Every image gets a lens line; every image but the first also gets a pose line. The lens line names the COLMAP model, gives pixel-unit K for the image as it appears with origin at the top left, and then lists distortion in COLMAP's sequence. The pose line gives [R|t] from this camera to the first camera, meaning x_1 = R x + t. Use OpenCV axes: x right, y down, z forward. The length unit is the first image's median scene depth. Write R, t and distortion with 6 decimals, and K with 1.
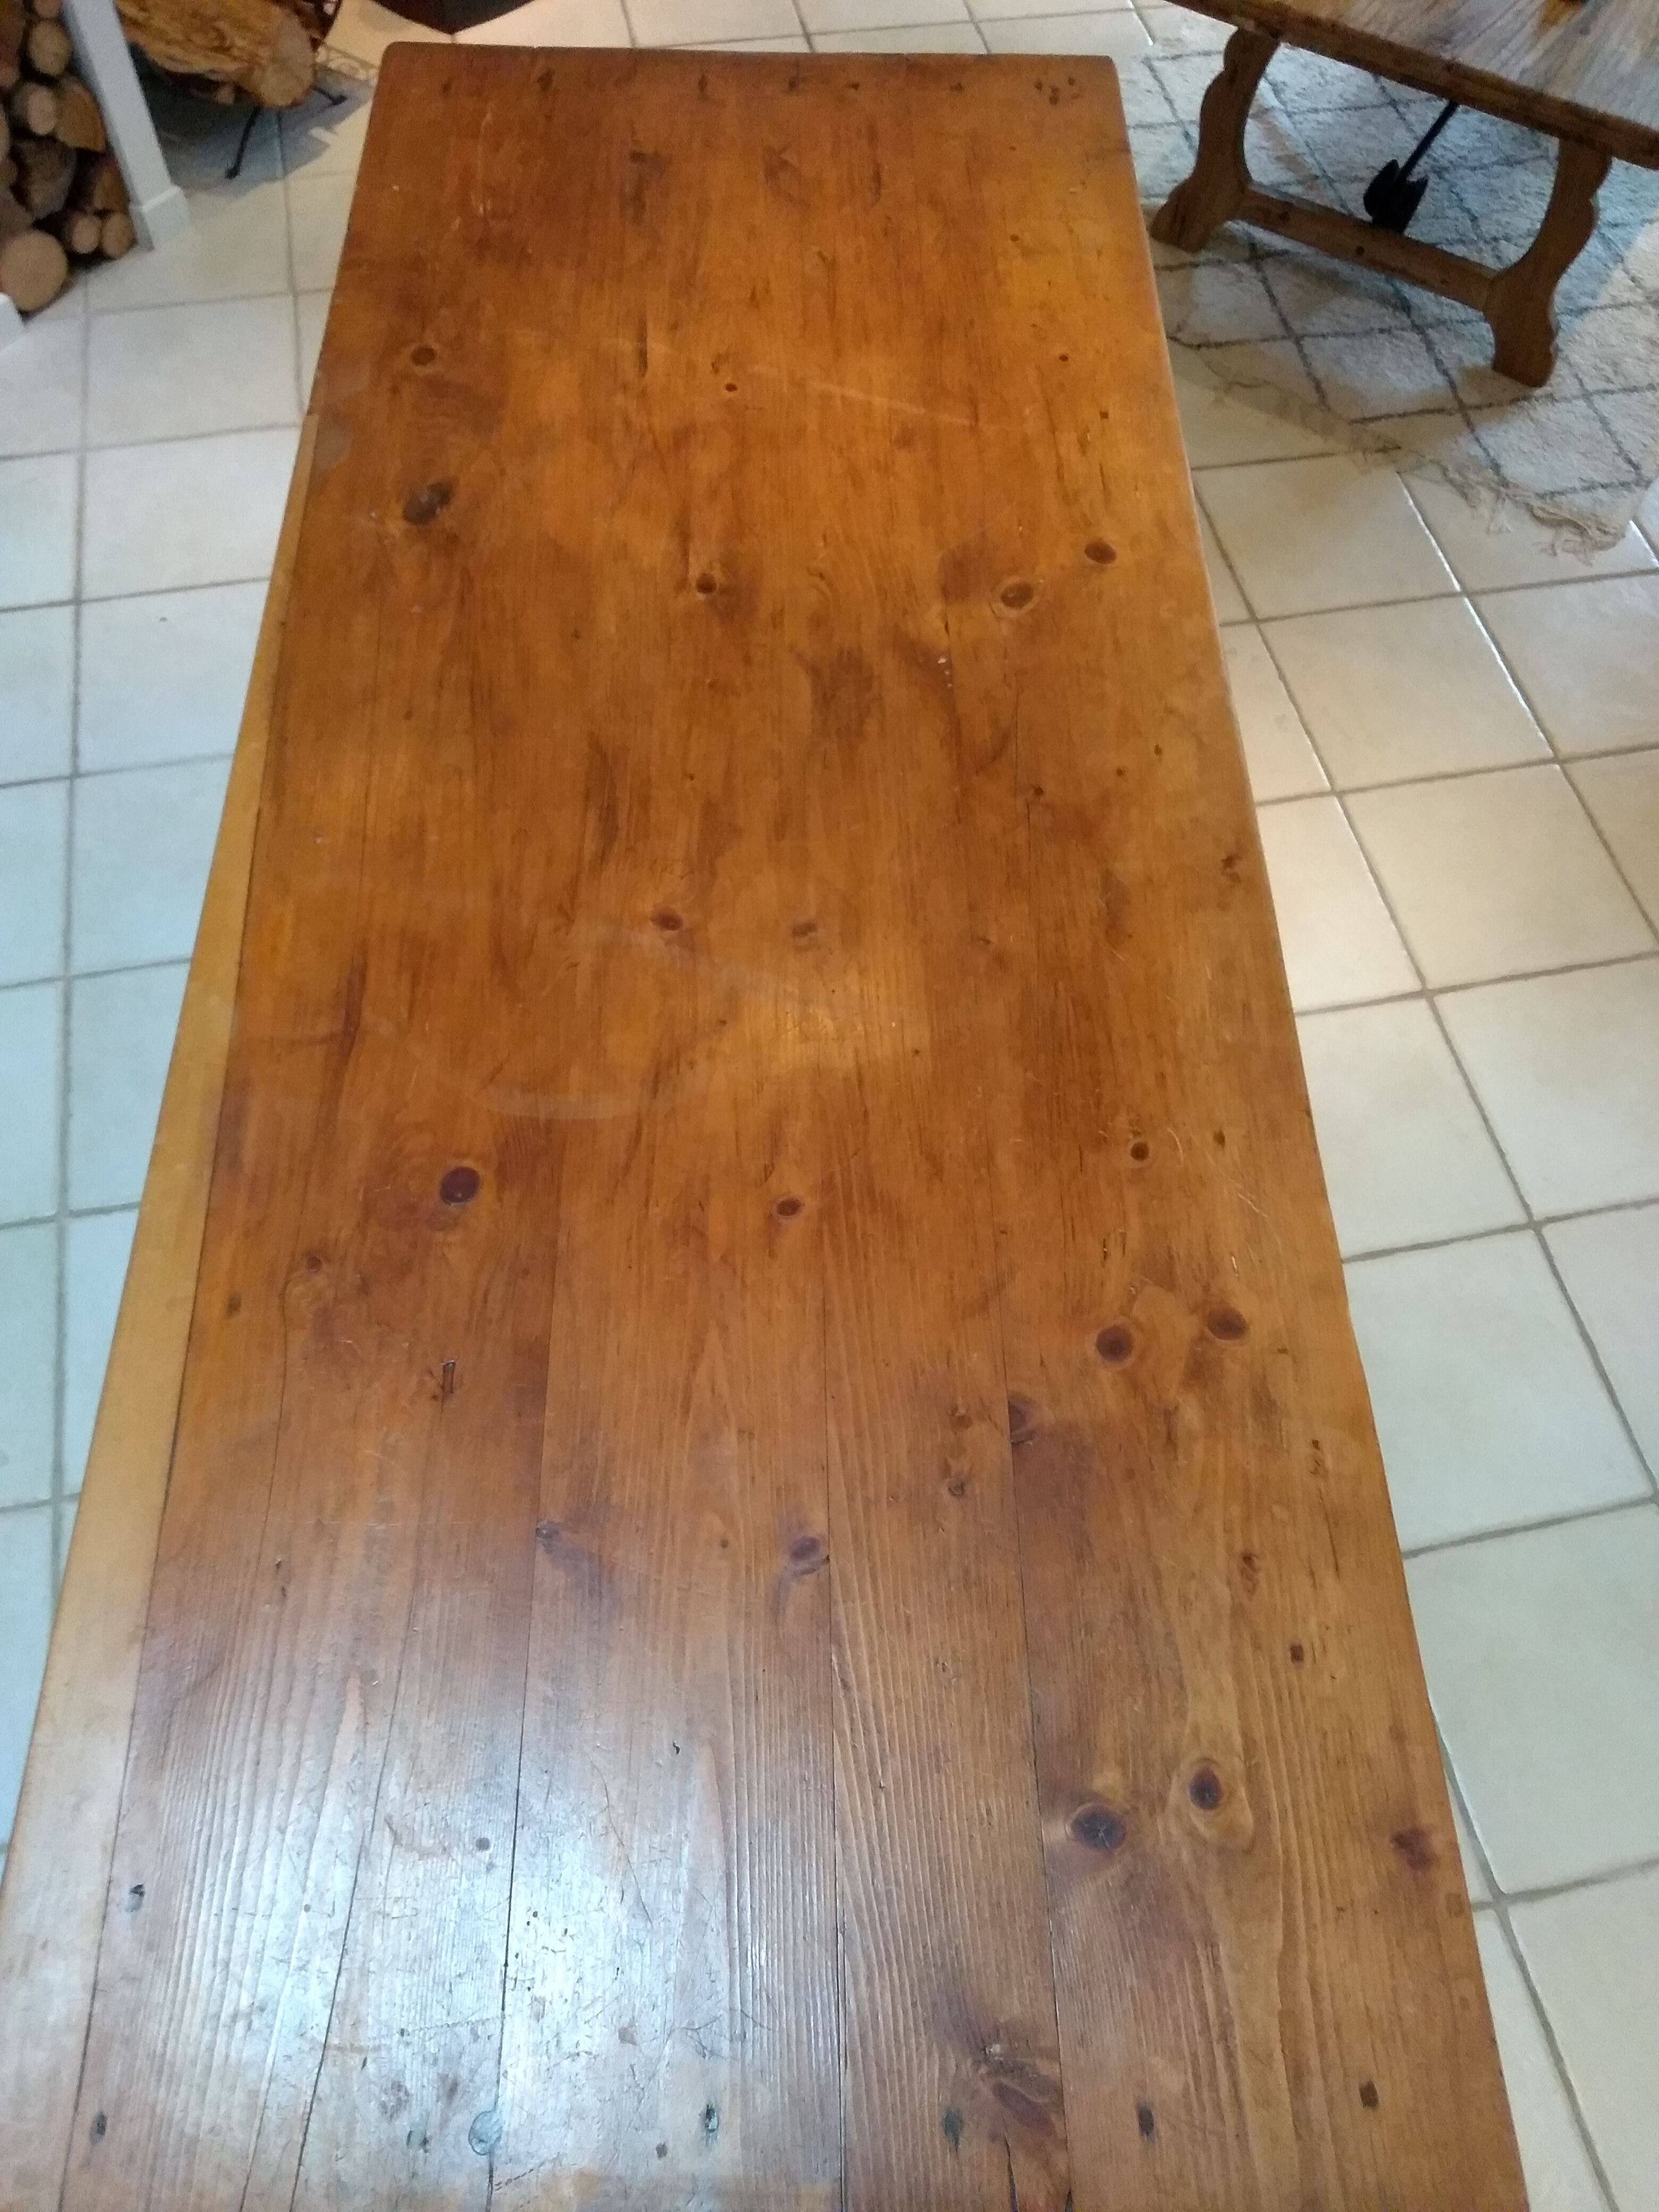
lens RADIAL K [[1654.7, 0, 831.0], [0, 1654.7, 1104.6], [0, 0, 1]] dist [-0.007298, 0.025249]
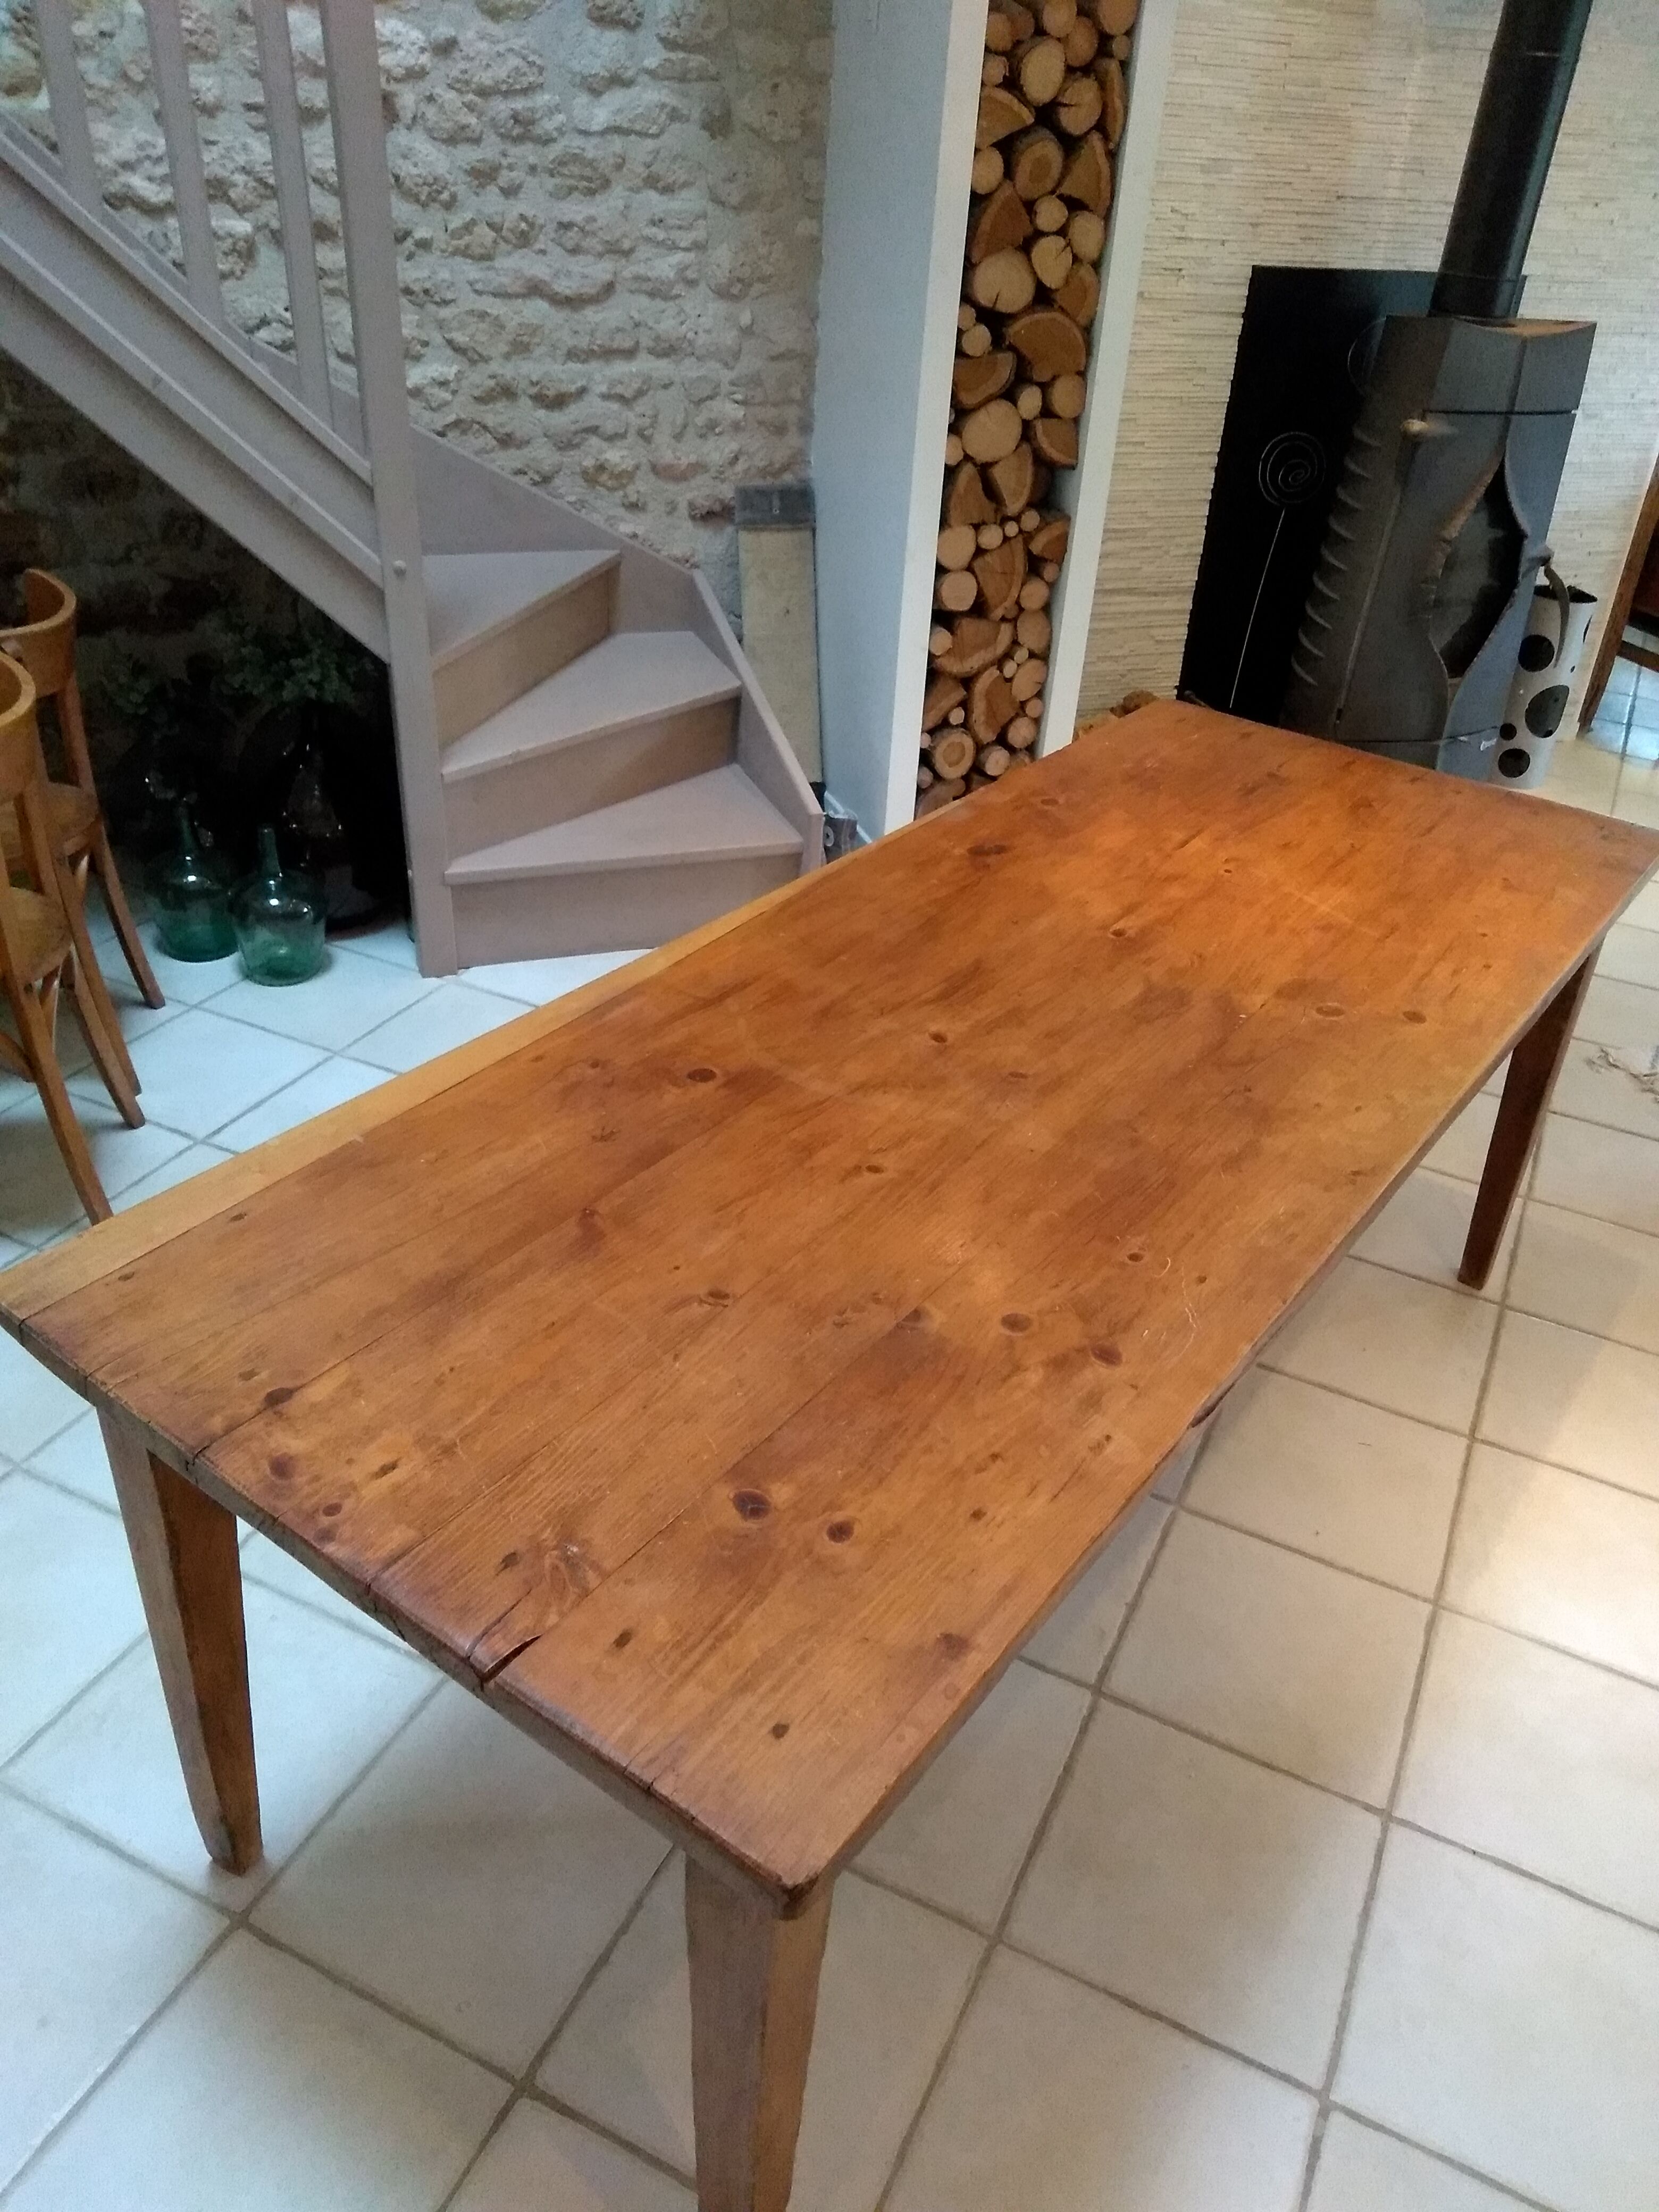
lens RADIAL K [[1654.7, 0, 836.7], [0, 1654.7, 1119.5], [0, 0, 1]] dist [-0.007298, 0.025249]
pose [[0.787740, 0.339040, -0.514313, 0.529699], [-0.548397, 0.766262, -0.334818, 0.420383], [0.280582, 0.545798, 0.789544, -0.080723]]
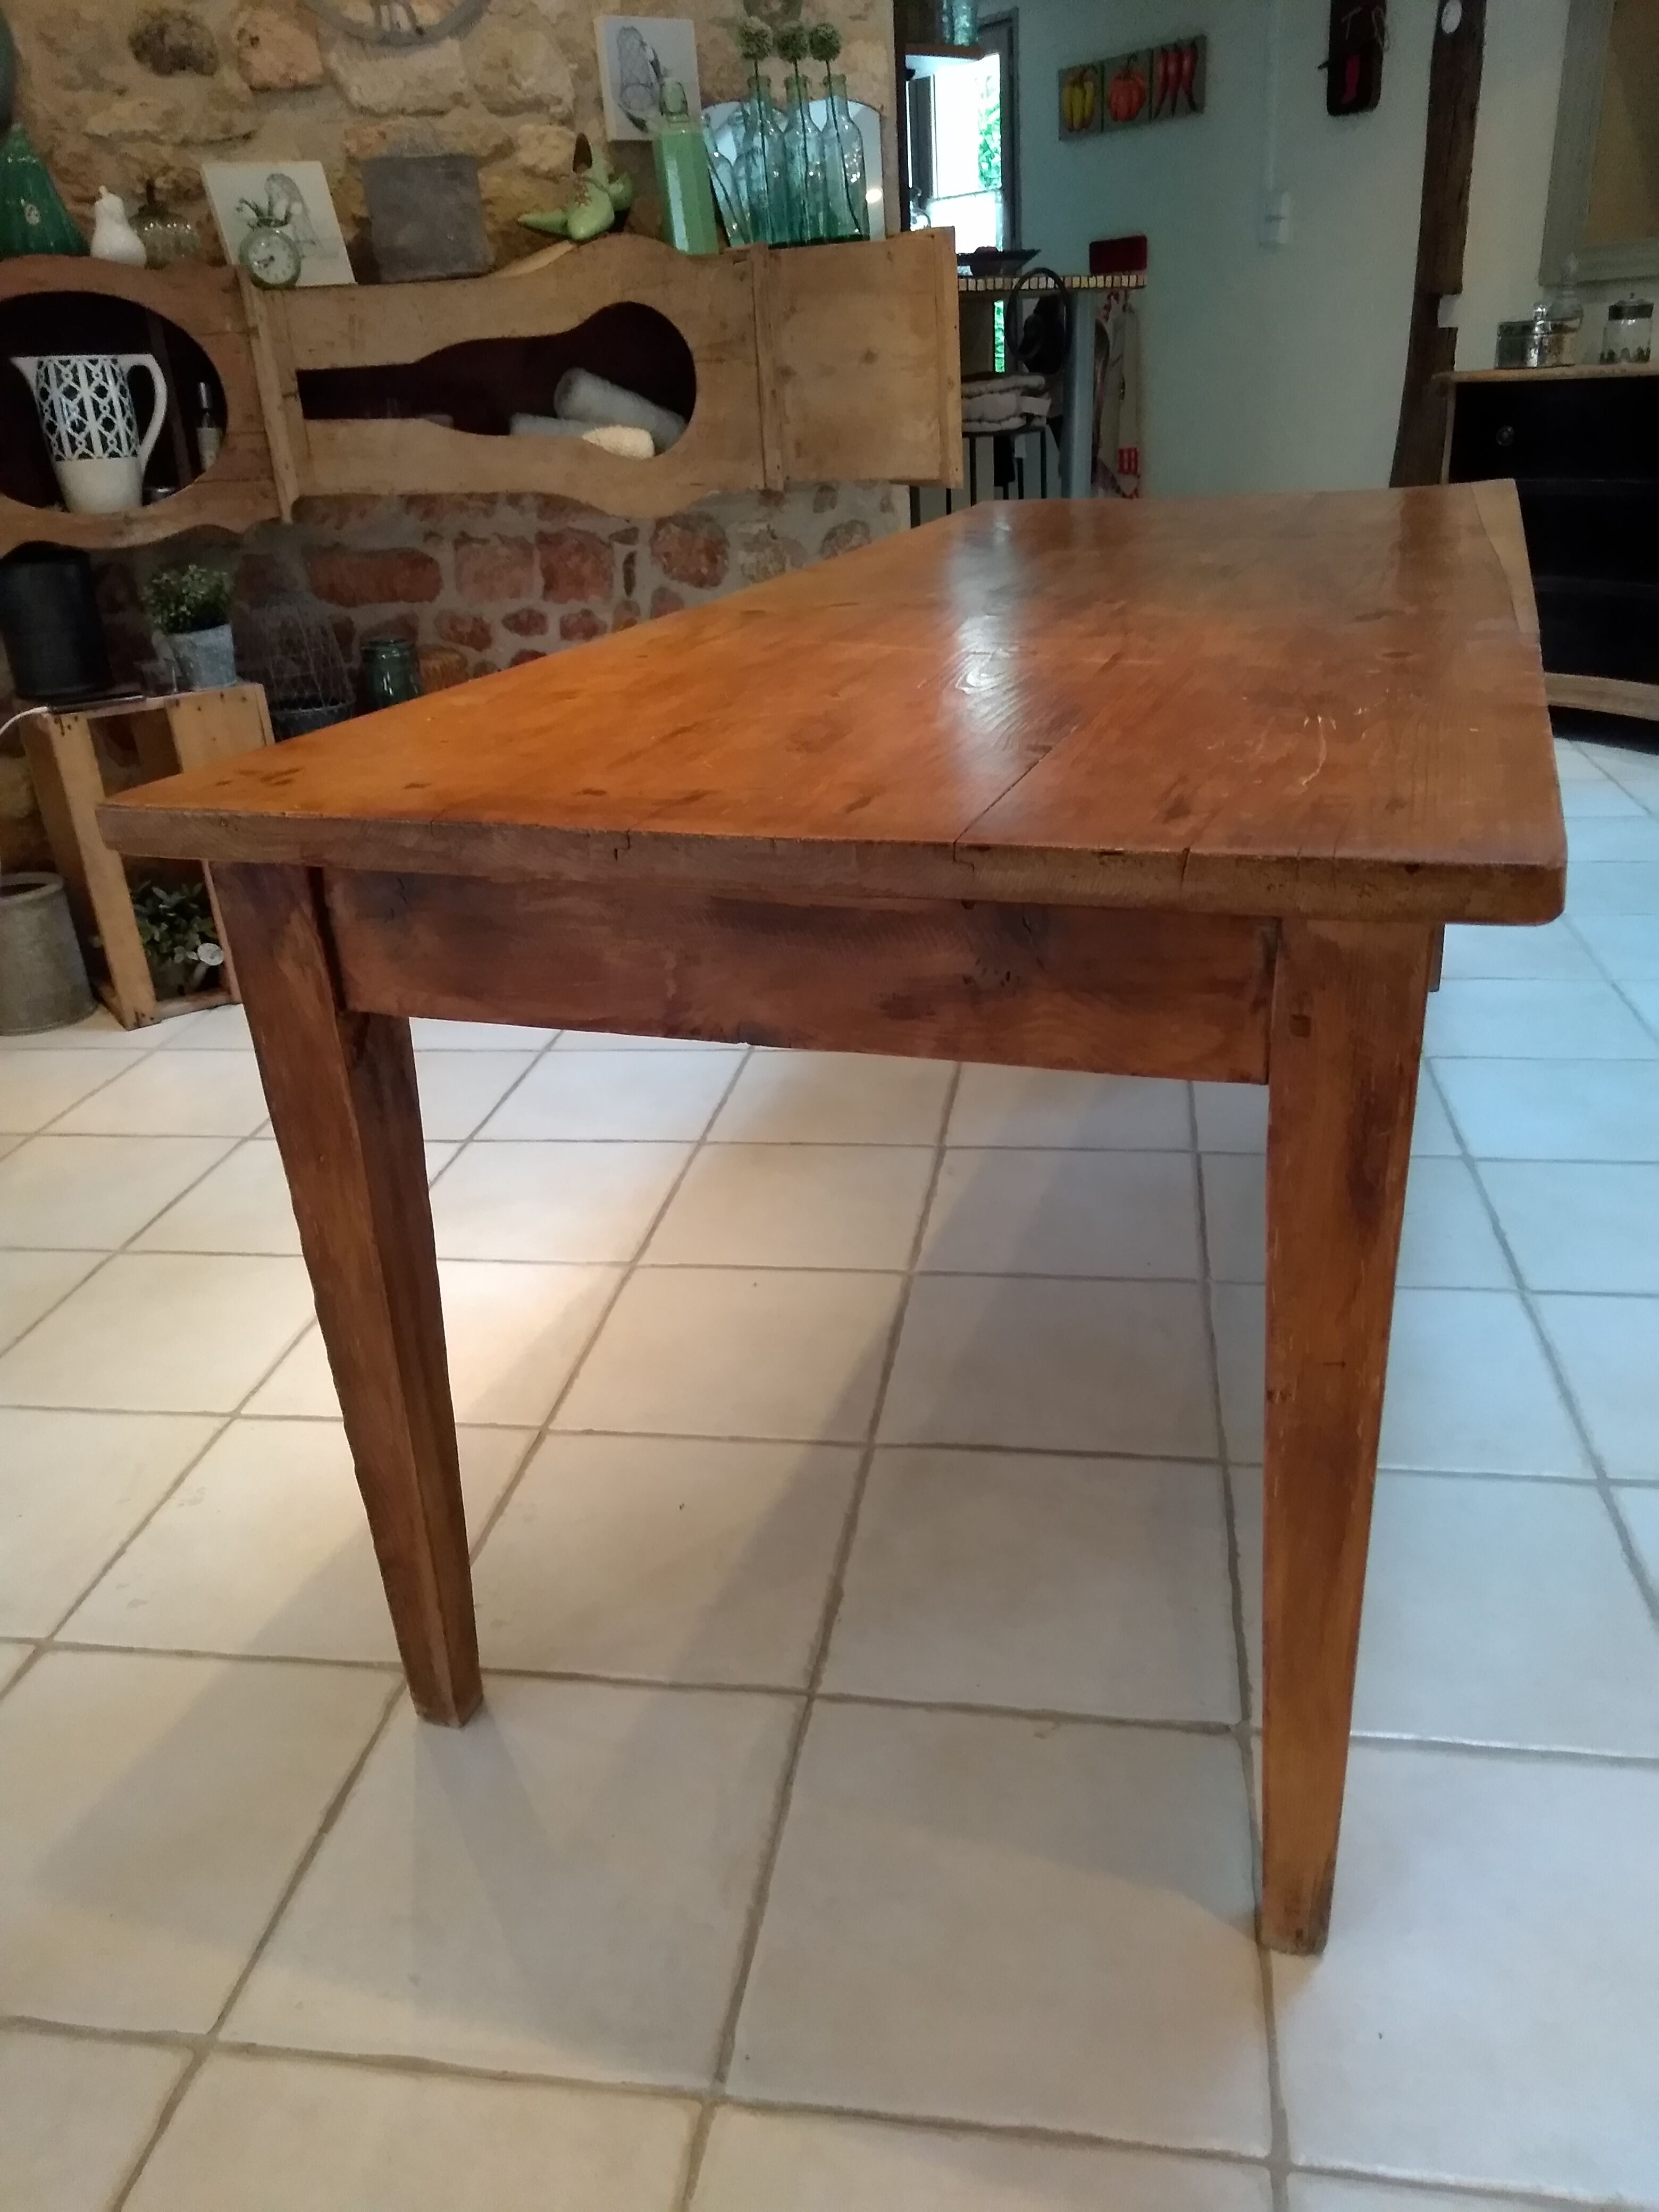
lens RADIAL K [[1654.7, 0, 830.0], [0, 1654.7, 1114.0], [0, 0, 1]] dist [-0.007298, 0.025249]
pose [[-0.928944, -0.133890, 0.345163, 0.064427], [0.331980, 0.111420, 0.936683, -0.568661], [-0.163870, 0.984713, -0.059054, 0.762186]]
